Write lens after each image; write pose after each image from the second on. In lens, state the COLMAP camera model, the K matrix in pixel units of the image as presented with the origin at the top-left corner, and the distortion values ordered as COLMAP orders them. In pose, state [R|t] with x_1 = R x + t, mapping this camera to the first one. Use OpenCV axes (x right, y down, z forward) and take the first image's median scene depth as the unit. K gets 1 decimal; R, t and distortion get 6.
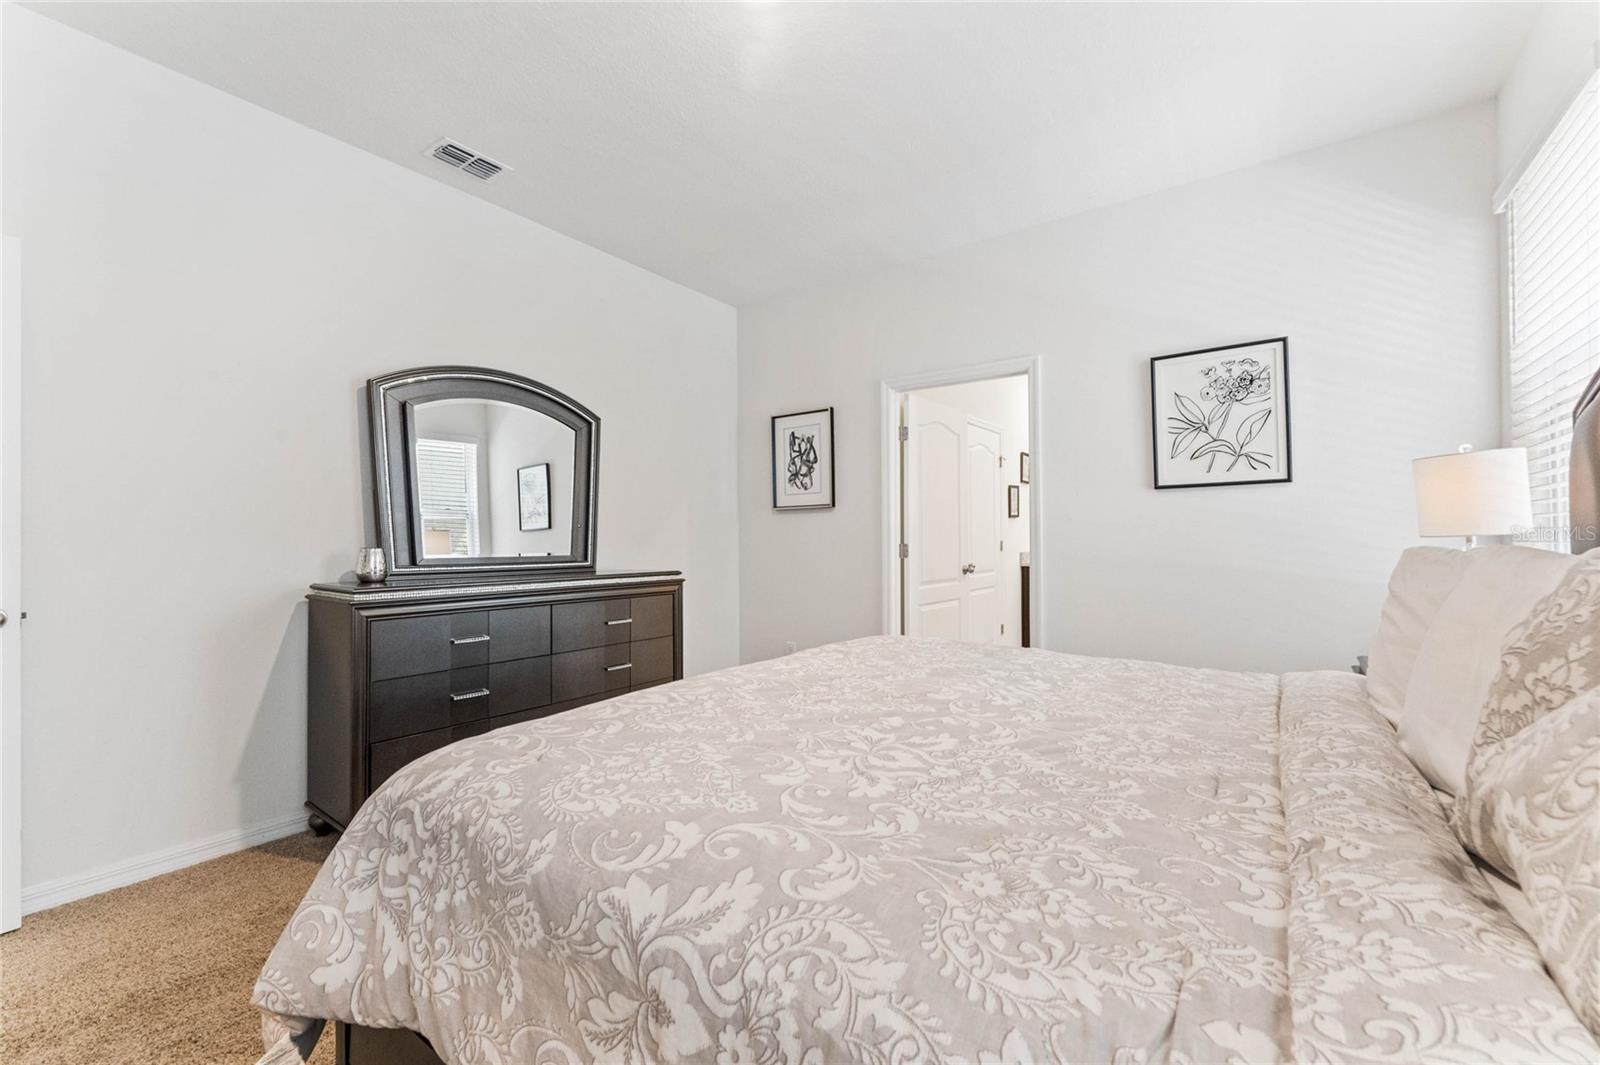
lens RADIAL K [[647.5, 0, 798.7], [0, 647.5, 531.1], [0, 0, 1]] dist [0.000781, 0.000006]
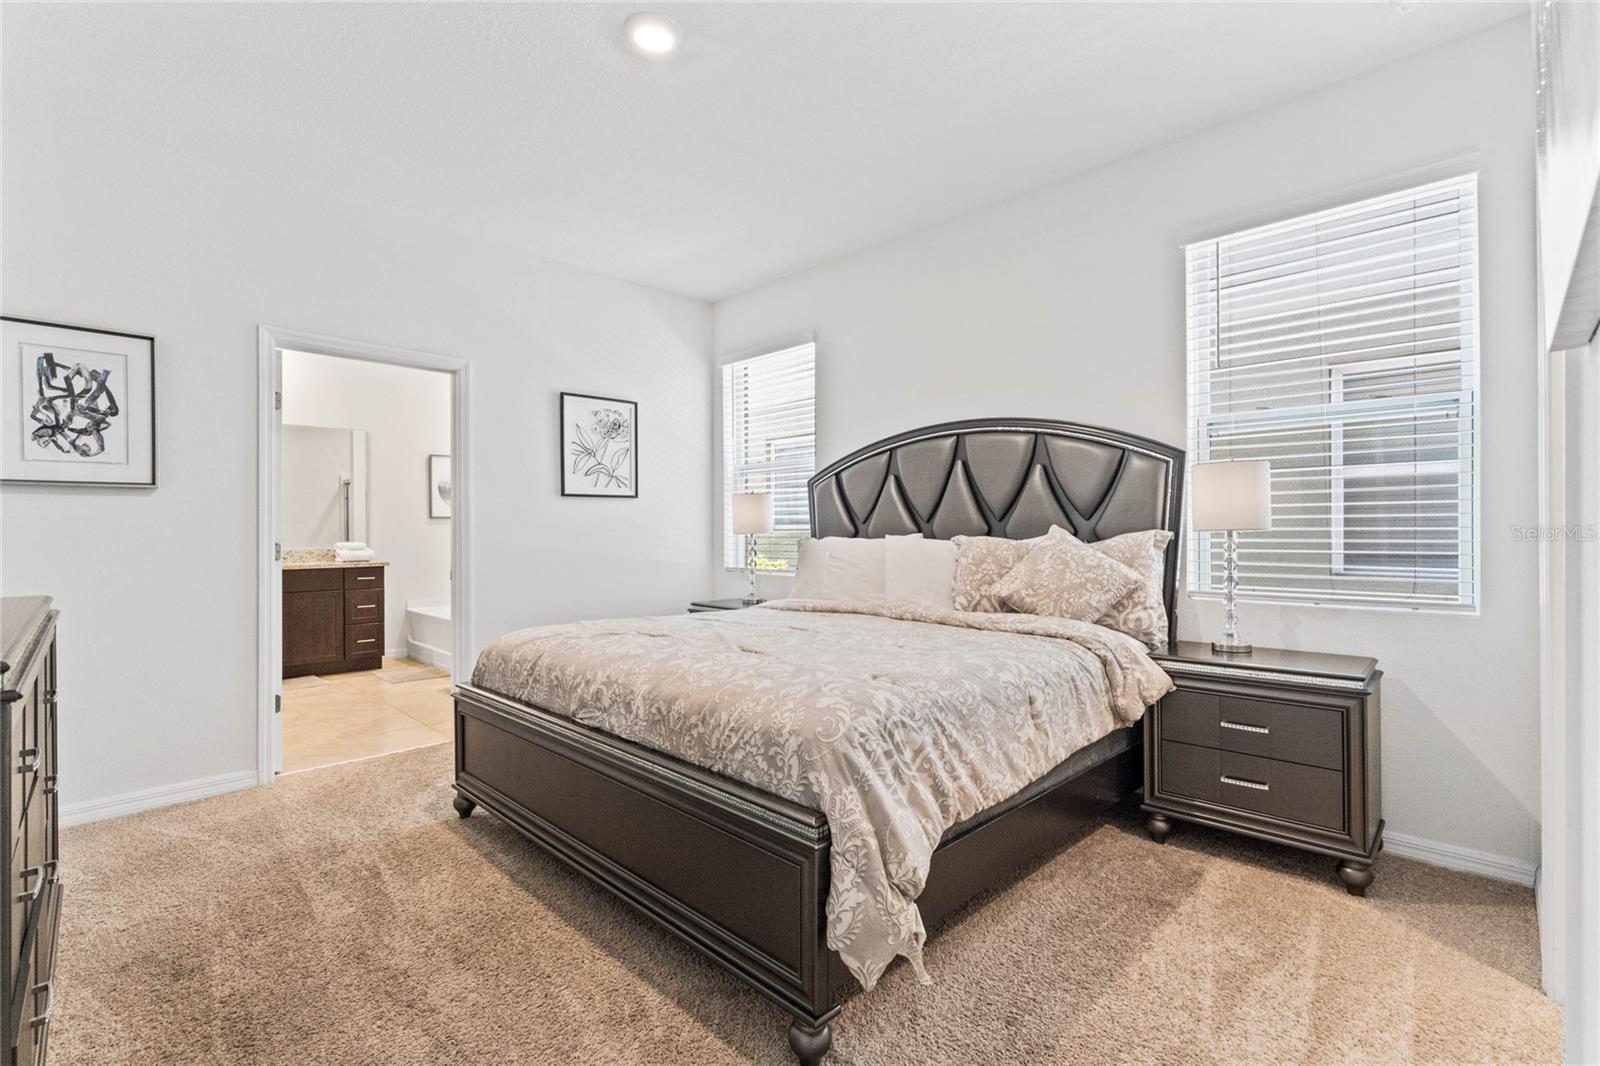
lens RADIAL K [[705.9, 0, 790.1], [0, 705.9, 532.3], [0, 0, 1]] dist [0.001523, -0.000843]
pose [[0.165018, 0.004763, 0.986279, -0.534088], [-0.005956, 0.999975, -0.003832, 0.006055], [-0.986273, -0.005242, 0.165042, 0.241524]]
